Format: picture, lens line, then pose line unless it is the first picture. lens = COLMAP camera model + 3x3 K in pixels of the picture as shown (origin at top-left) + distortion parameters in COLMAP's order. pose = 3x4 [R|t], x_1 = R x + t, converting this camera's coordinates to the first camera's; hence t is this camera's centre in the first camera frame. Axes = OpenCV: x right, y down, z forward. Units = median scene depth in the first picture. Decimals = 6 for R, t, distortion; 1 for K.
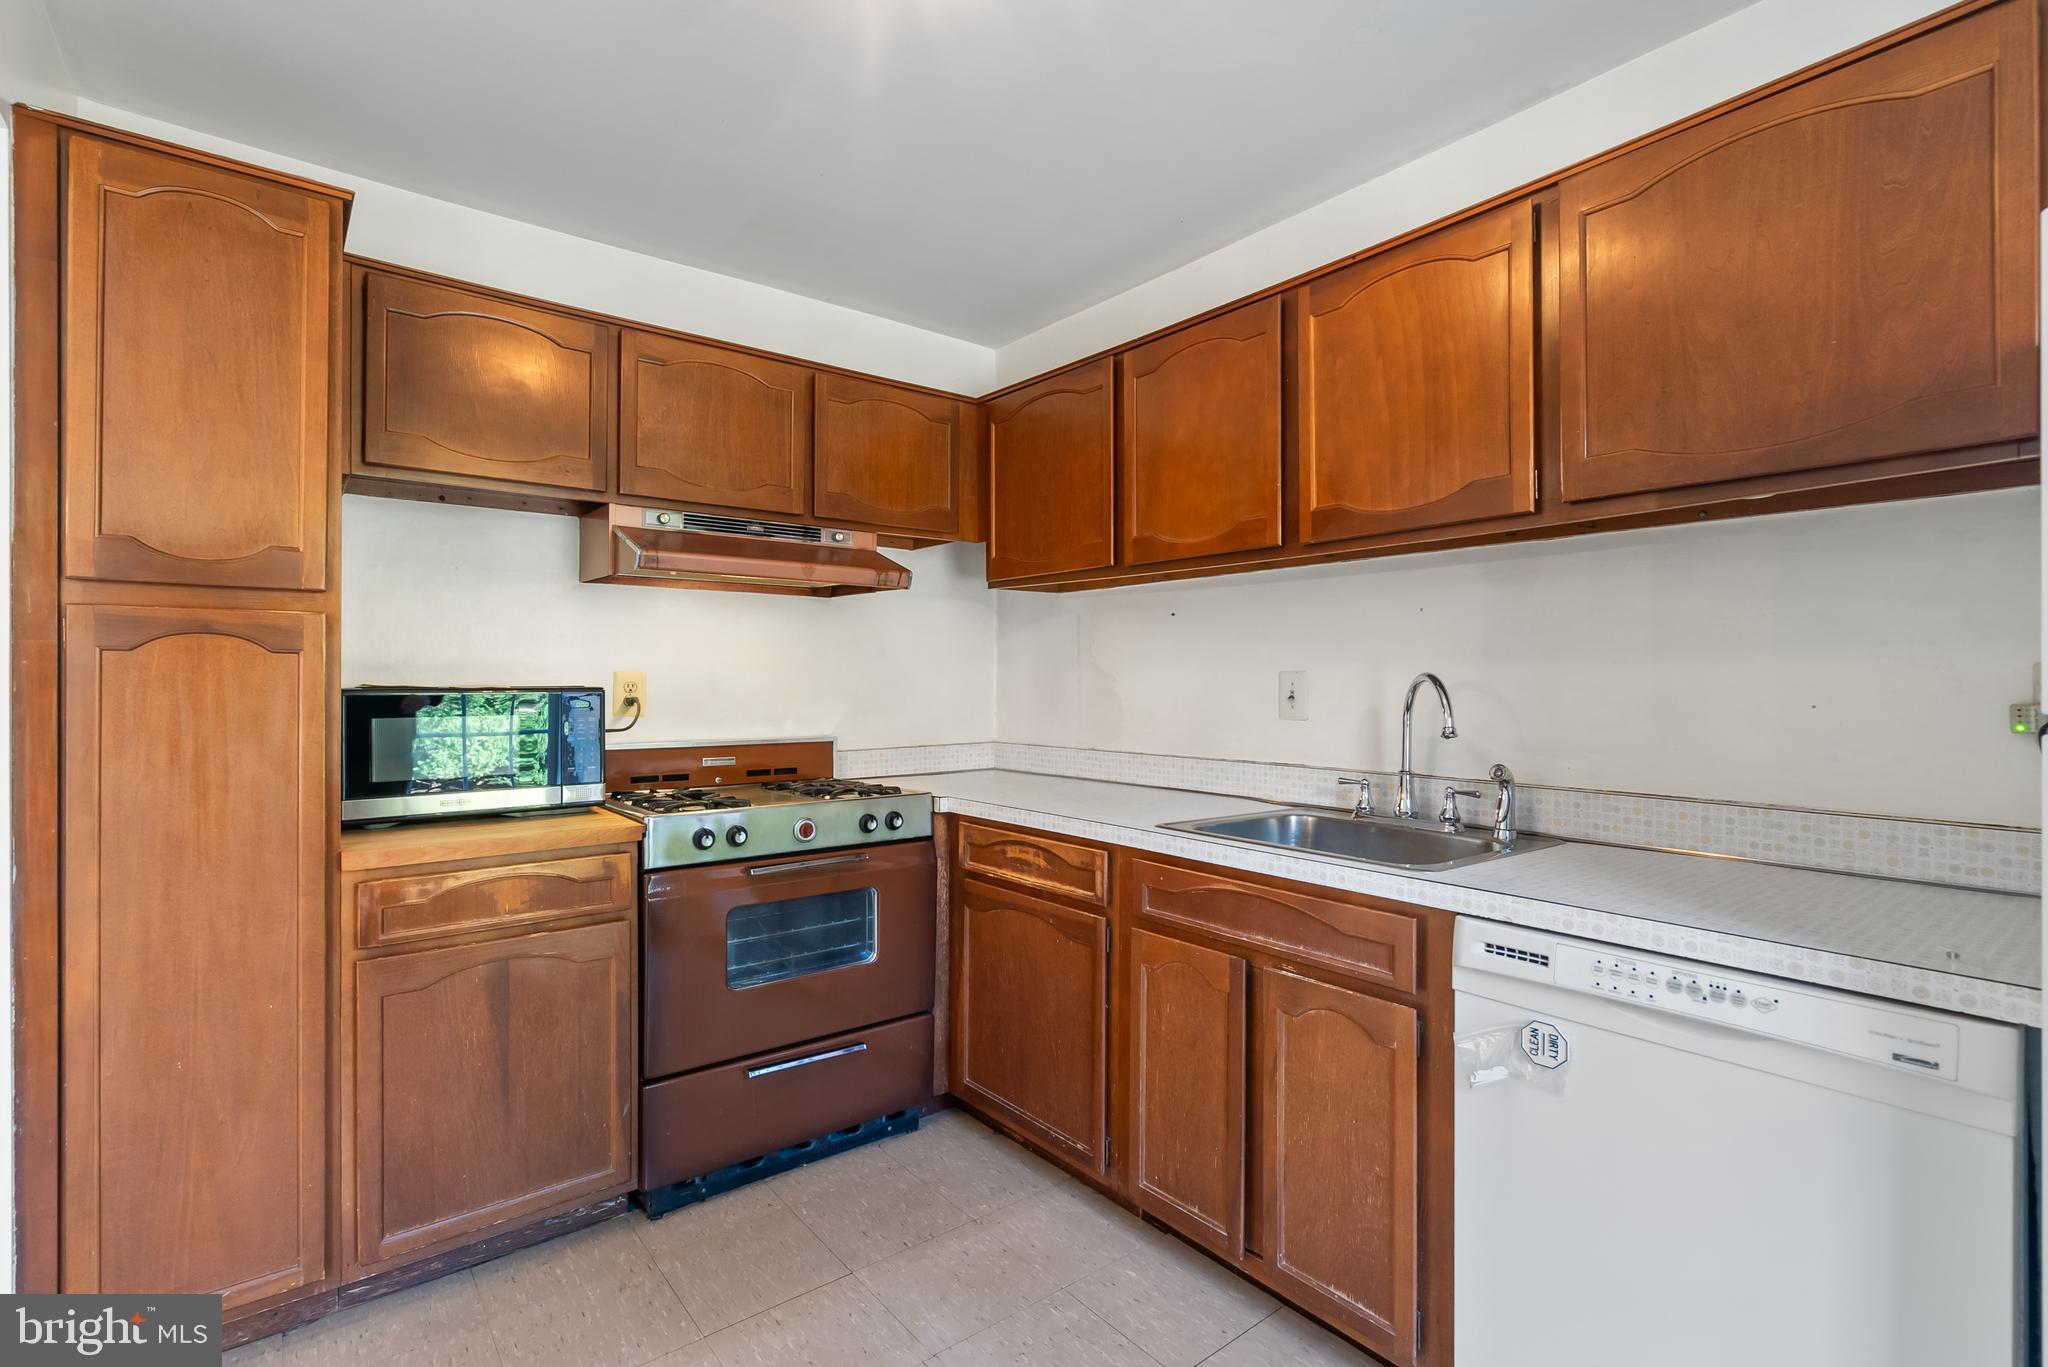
lens RADIAL K [[958.4, 0, 1019.9], [0, 958.4, 674.5], [0, 0, 1]] dist [-0.043997, 0.053226]
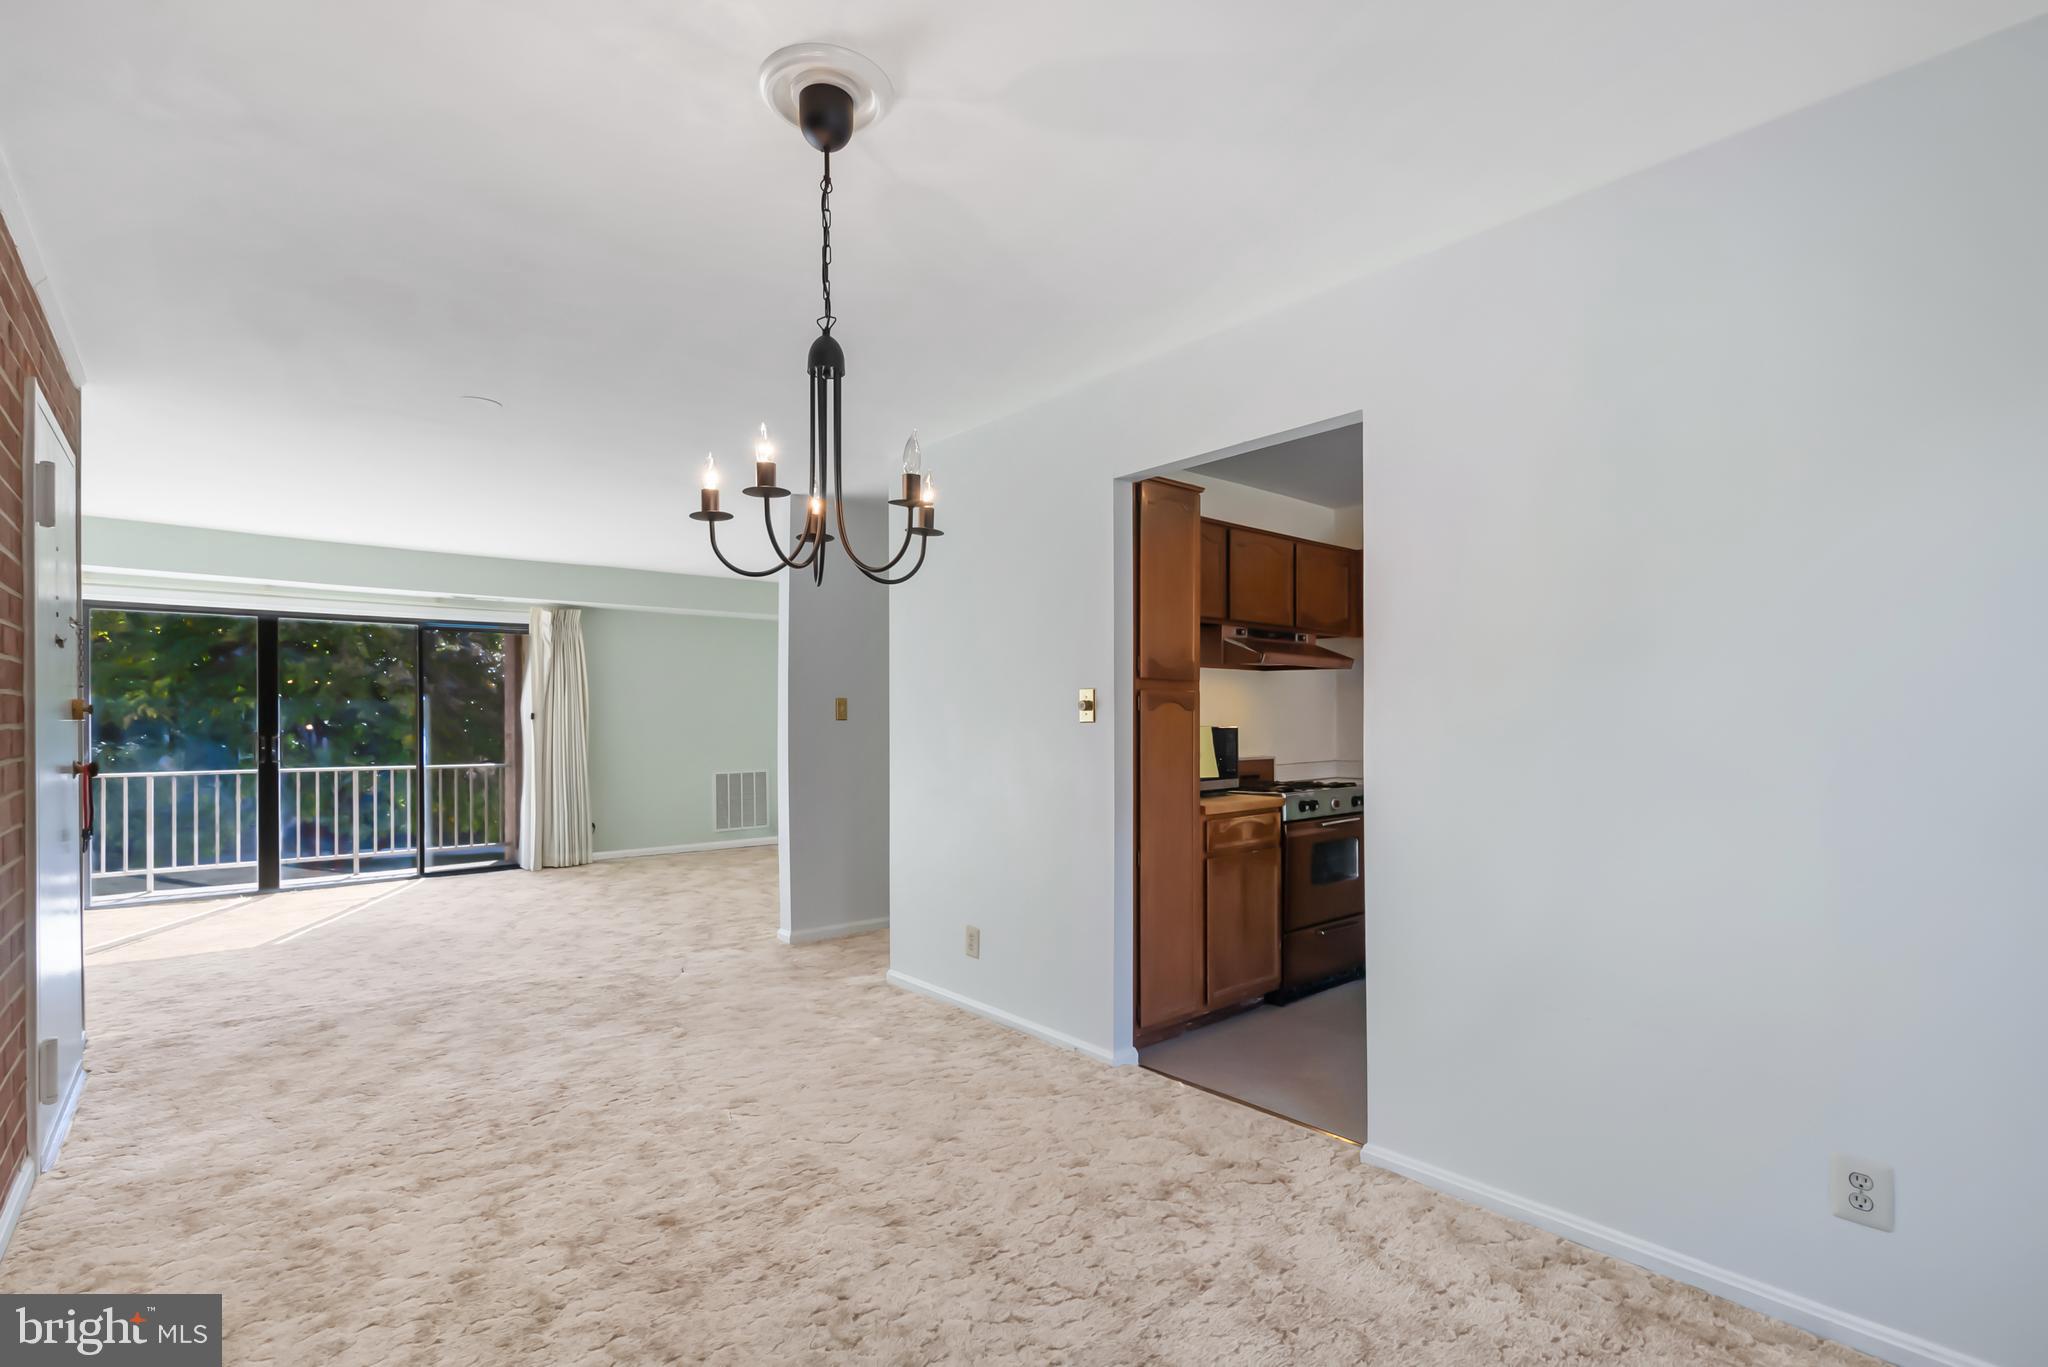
lens RADIAL K [[934.7, 0, 1018.7], [0, 934.7, 718.8], [0, 0, 1]] dist [-0.000251, -0.000017]
pose [[0.999010, -0.001165, 0.044470, -0.909390], [0.000845, 0.999974, 0.007216, -0.014517], [-0.044478, -0.007171, 0.998985, -0.766876]]
